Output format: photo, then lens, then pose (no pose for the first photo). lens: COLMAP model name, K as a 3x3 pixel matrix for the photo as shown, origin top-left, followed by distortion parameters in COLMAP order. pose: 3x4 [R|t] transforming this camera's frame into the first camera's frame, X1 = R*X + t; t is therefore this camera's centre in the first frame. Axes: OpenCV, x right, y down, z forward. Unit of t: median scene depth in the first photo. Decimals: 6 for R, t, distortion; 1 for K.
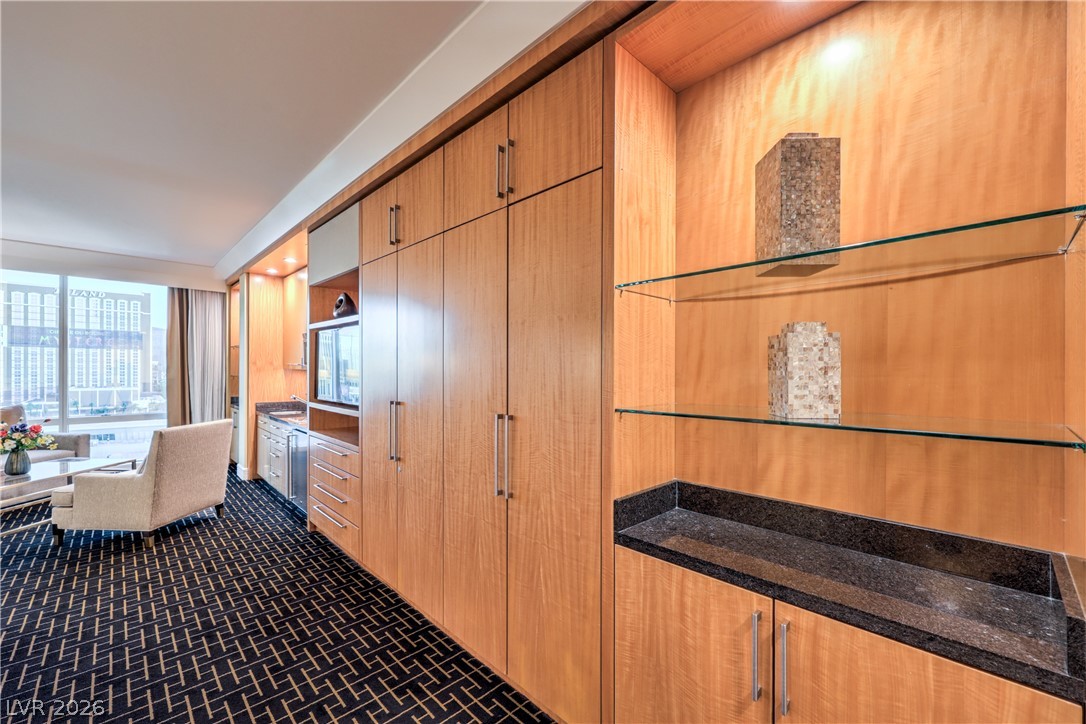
lens RADIAL K [[441.5, 0, 545.2], [0, 441.5, 373.1], [0, 0, 1]] dist [-0.002041, -0.000448]
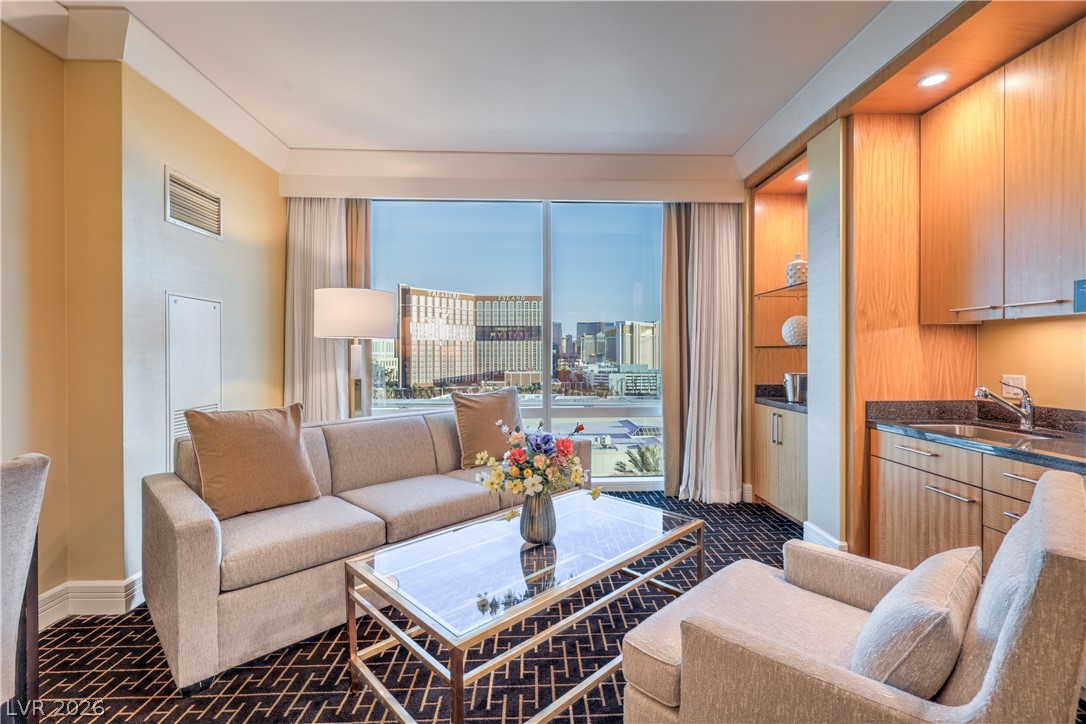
lens RADIAL K [[491.0, 0, 549.3], [0, 491.0, 356.4], [0, 0, 1]] dist [0.000202, 0.000512]
pose [[0.745282, -0.001053, -0.666748, -1.276868], [-0.005268, 0.999958, -0.007467, 0.061333], [0.666728, 0.009077, 0.745246, 0.941131]]
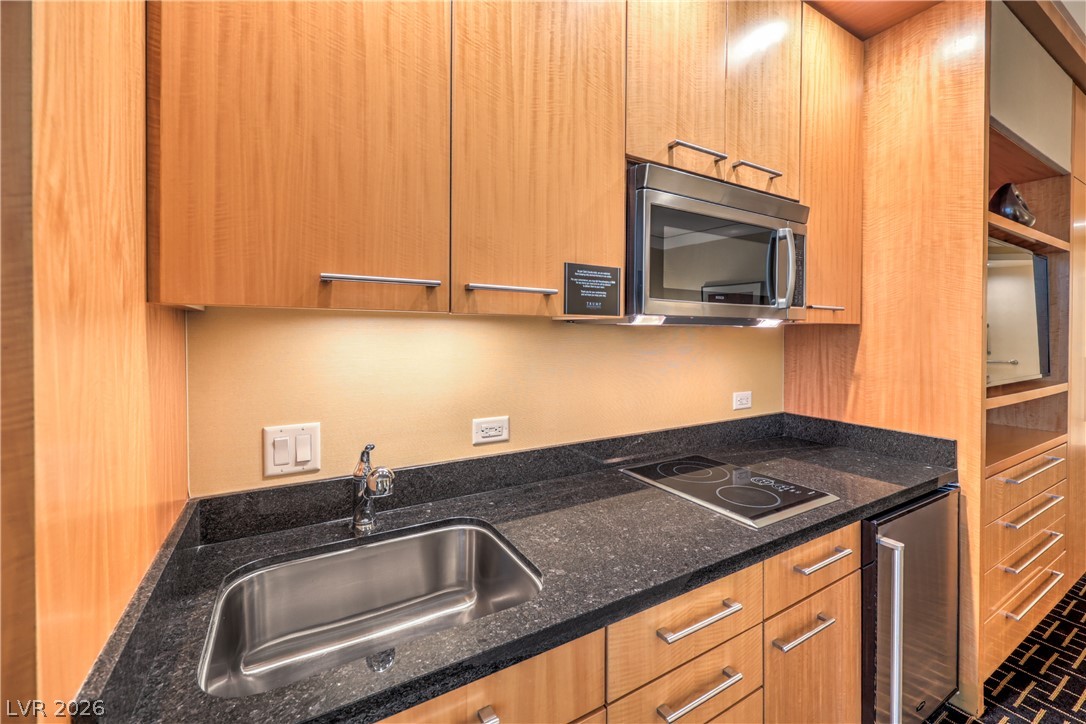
lens RADIAL K [[455.1, 0, 544.9], [0, 455.1, 325.1], [0, 0, 1]] dist [-0.001207, -0.000038]
pose [[0.232747, -0.001517, 0.972536, -1.620393], [0.000670, 0.999999, 0.001399, -0.013281], [-0.972537, 0.000326, 0.232748, 2.026746]]
